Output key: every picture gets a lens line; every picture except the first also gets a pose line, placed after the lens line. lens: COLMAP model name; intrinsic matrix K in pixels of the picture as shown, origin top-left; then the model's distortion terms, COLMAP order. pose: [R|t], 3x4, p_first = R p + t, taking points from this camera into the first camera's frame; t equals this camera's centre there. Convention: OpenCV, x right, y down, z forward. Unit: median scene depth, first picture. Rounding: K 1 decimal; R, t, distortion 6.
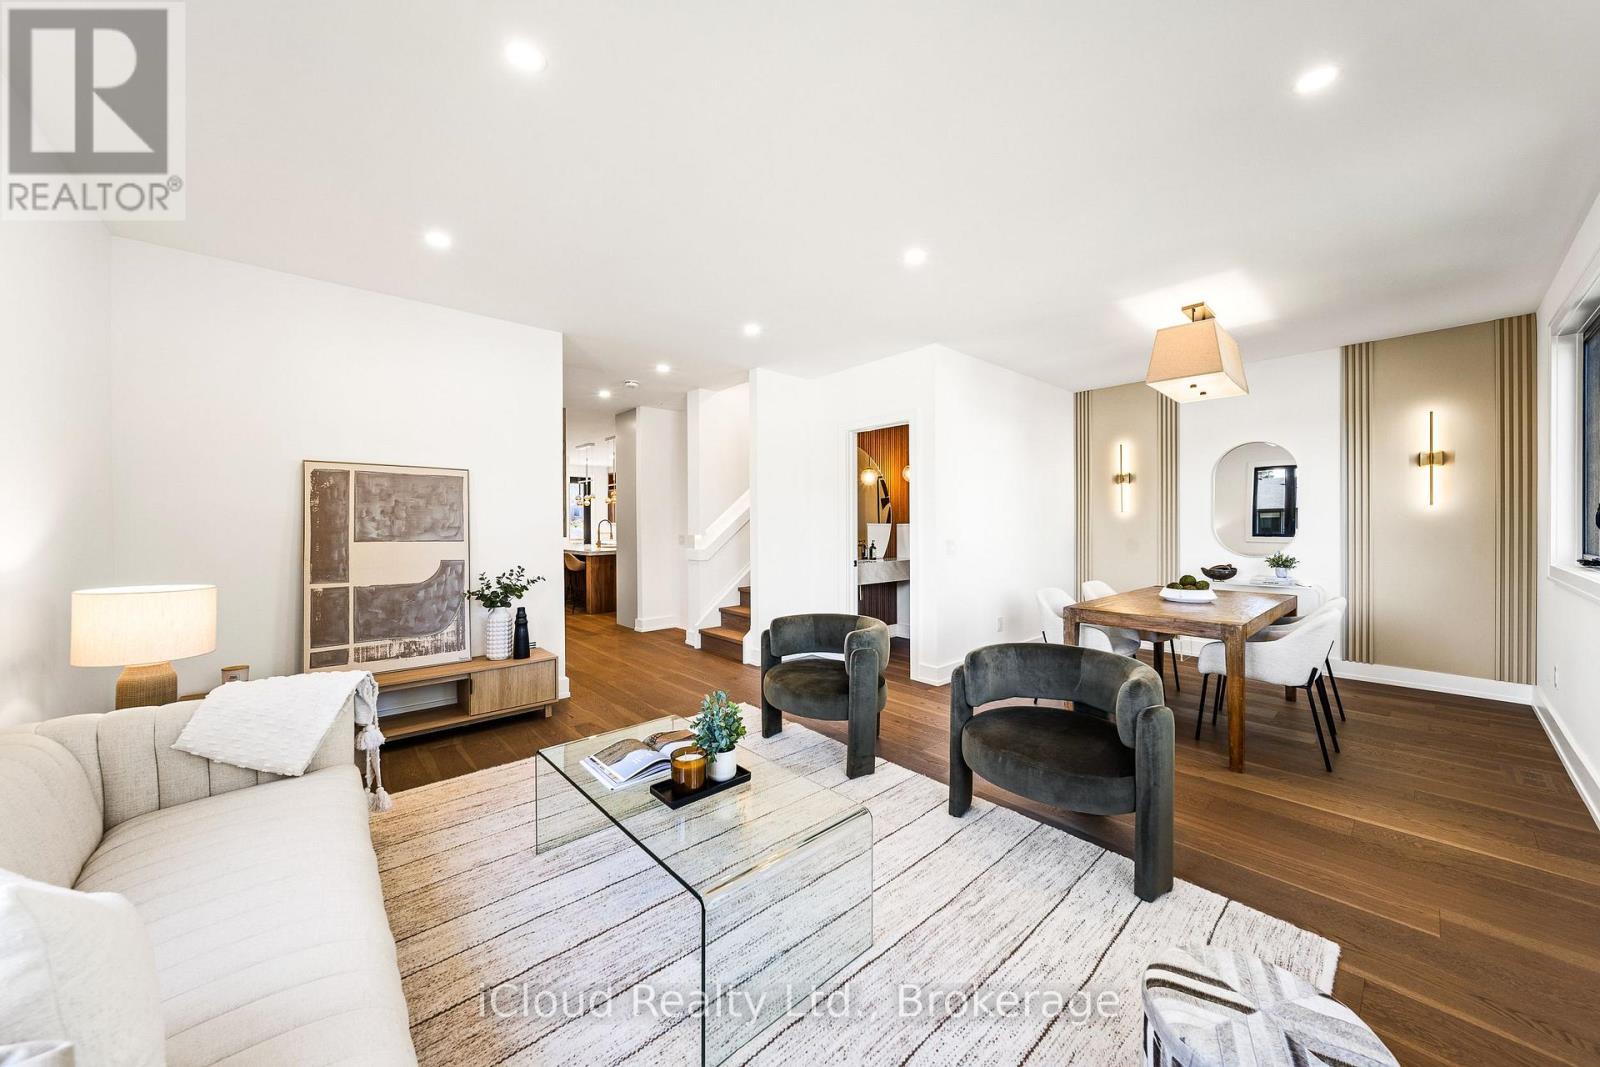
lens RADIAL K [[560.8, 0, 795.2], [0, 560.8, 528.4], [0, 0, 1]] dist [-0.002345, -0.000271]
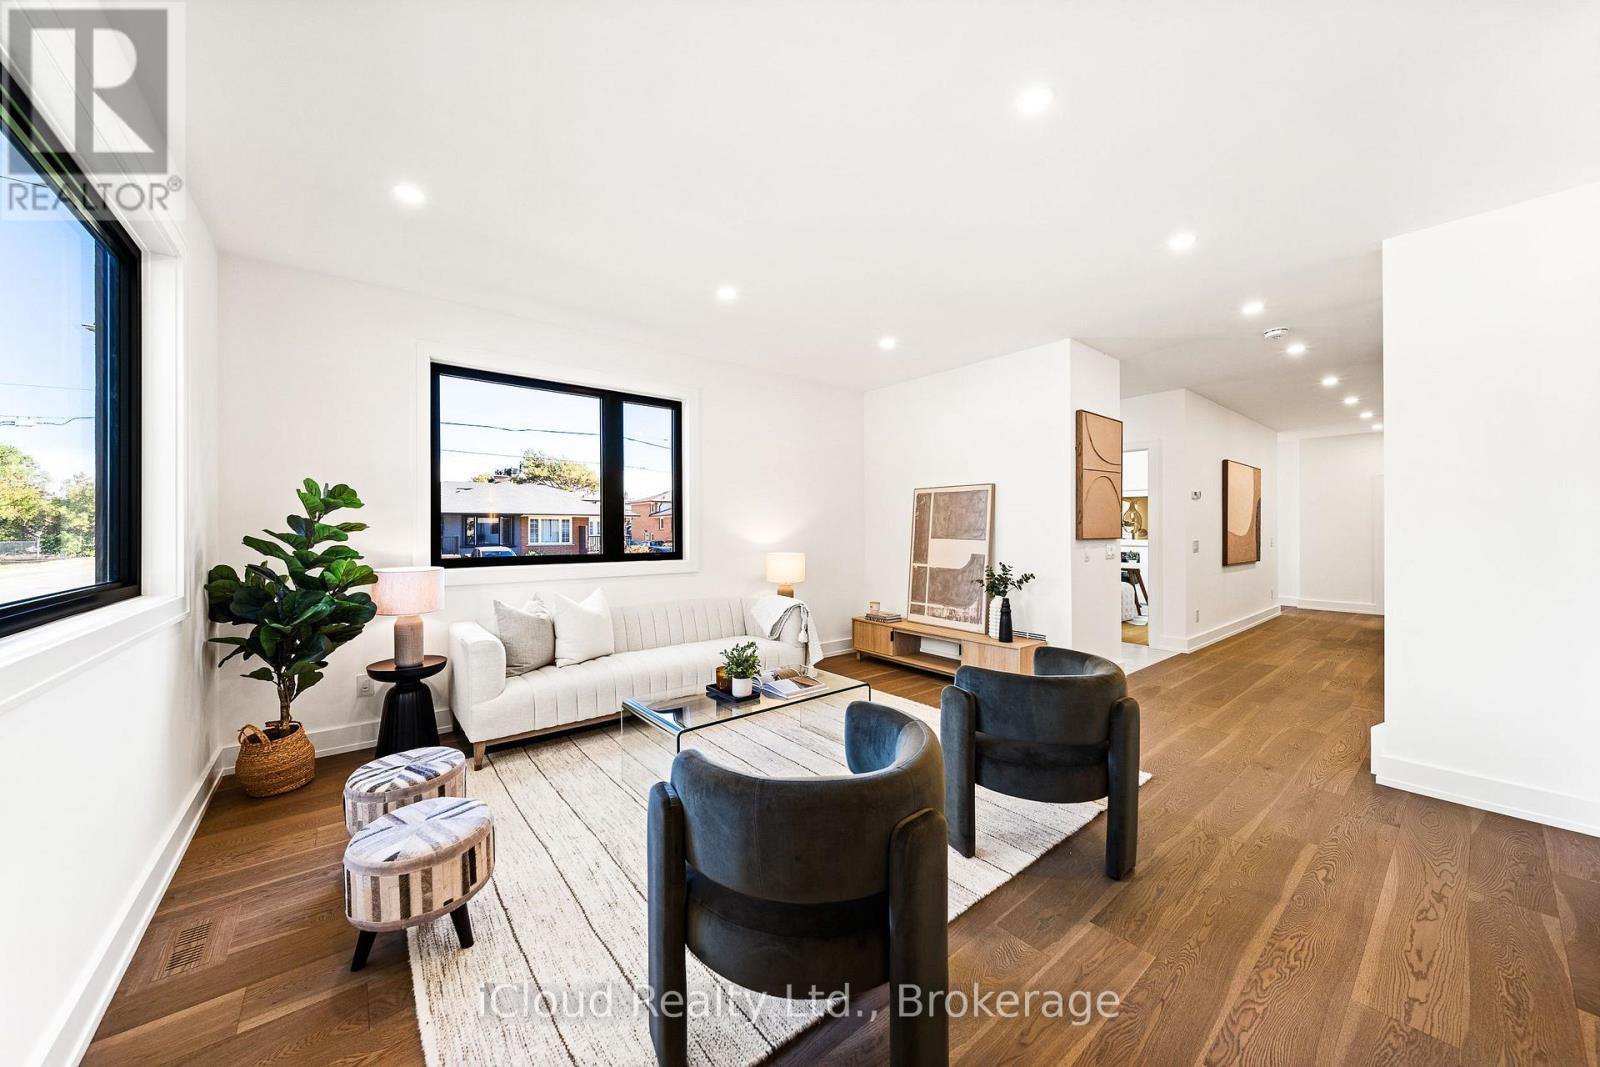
lens RADIAL K [[560.8, 0, 795.2], [0, 560.8, 528.4], [0, 0, 1]] dist [-0.002345, -0.000271]
pose [[-0.051957, 0.002181, -0.998647, 0.755939], [-0.004372, 0.999988, 0.002412, -0.005525], [0.998640, 0.004491, -0.051947, 0.677132]]
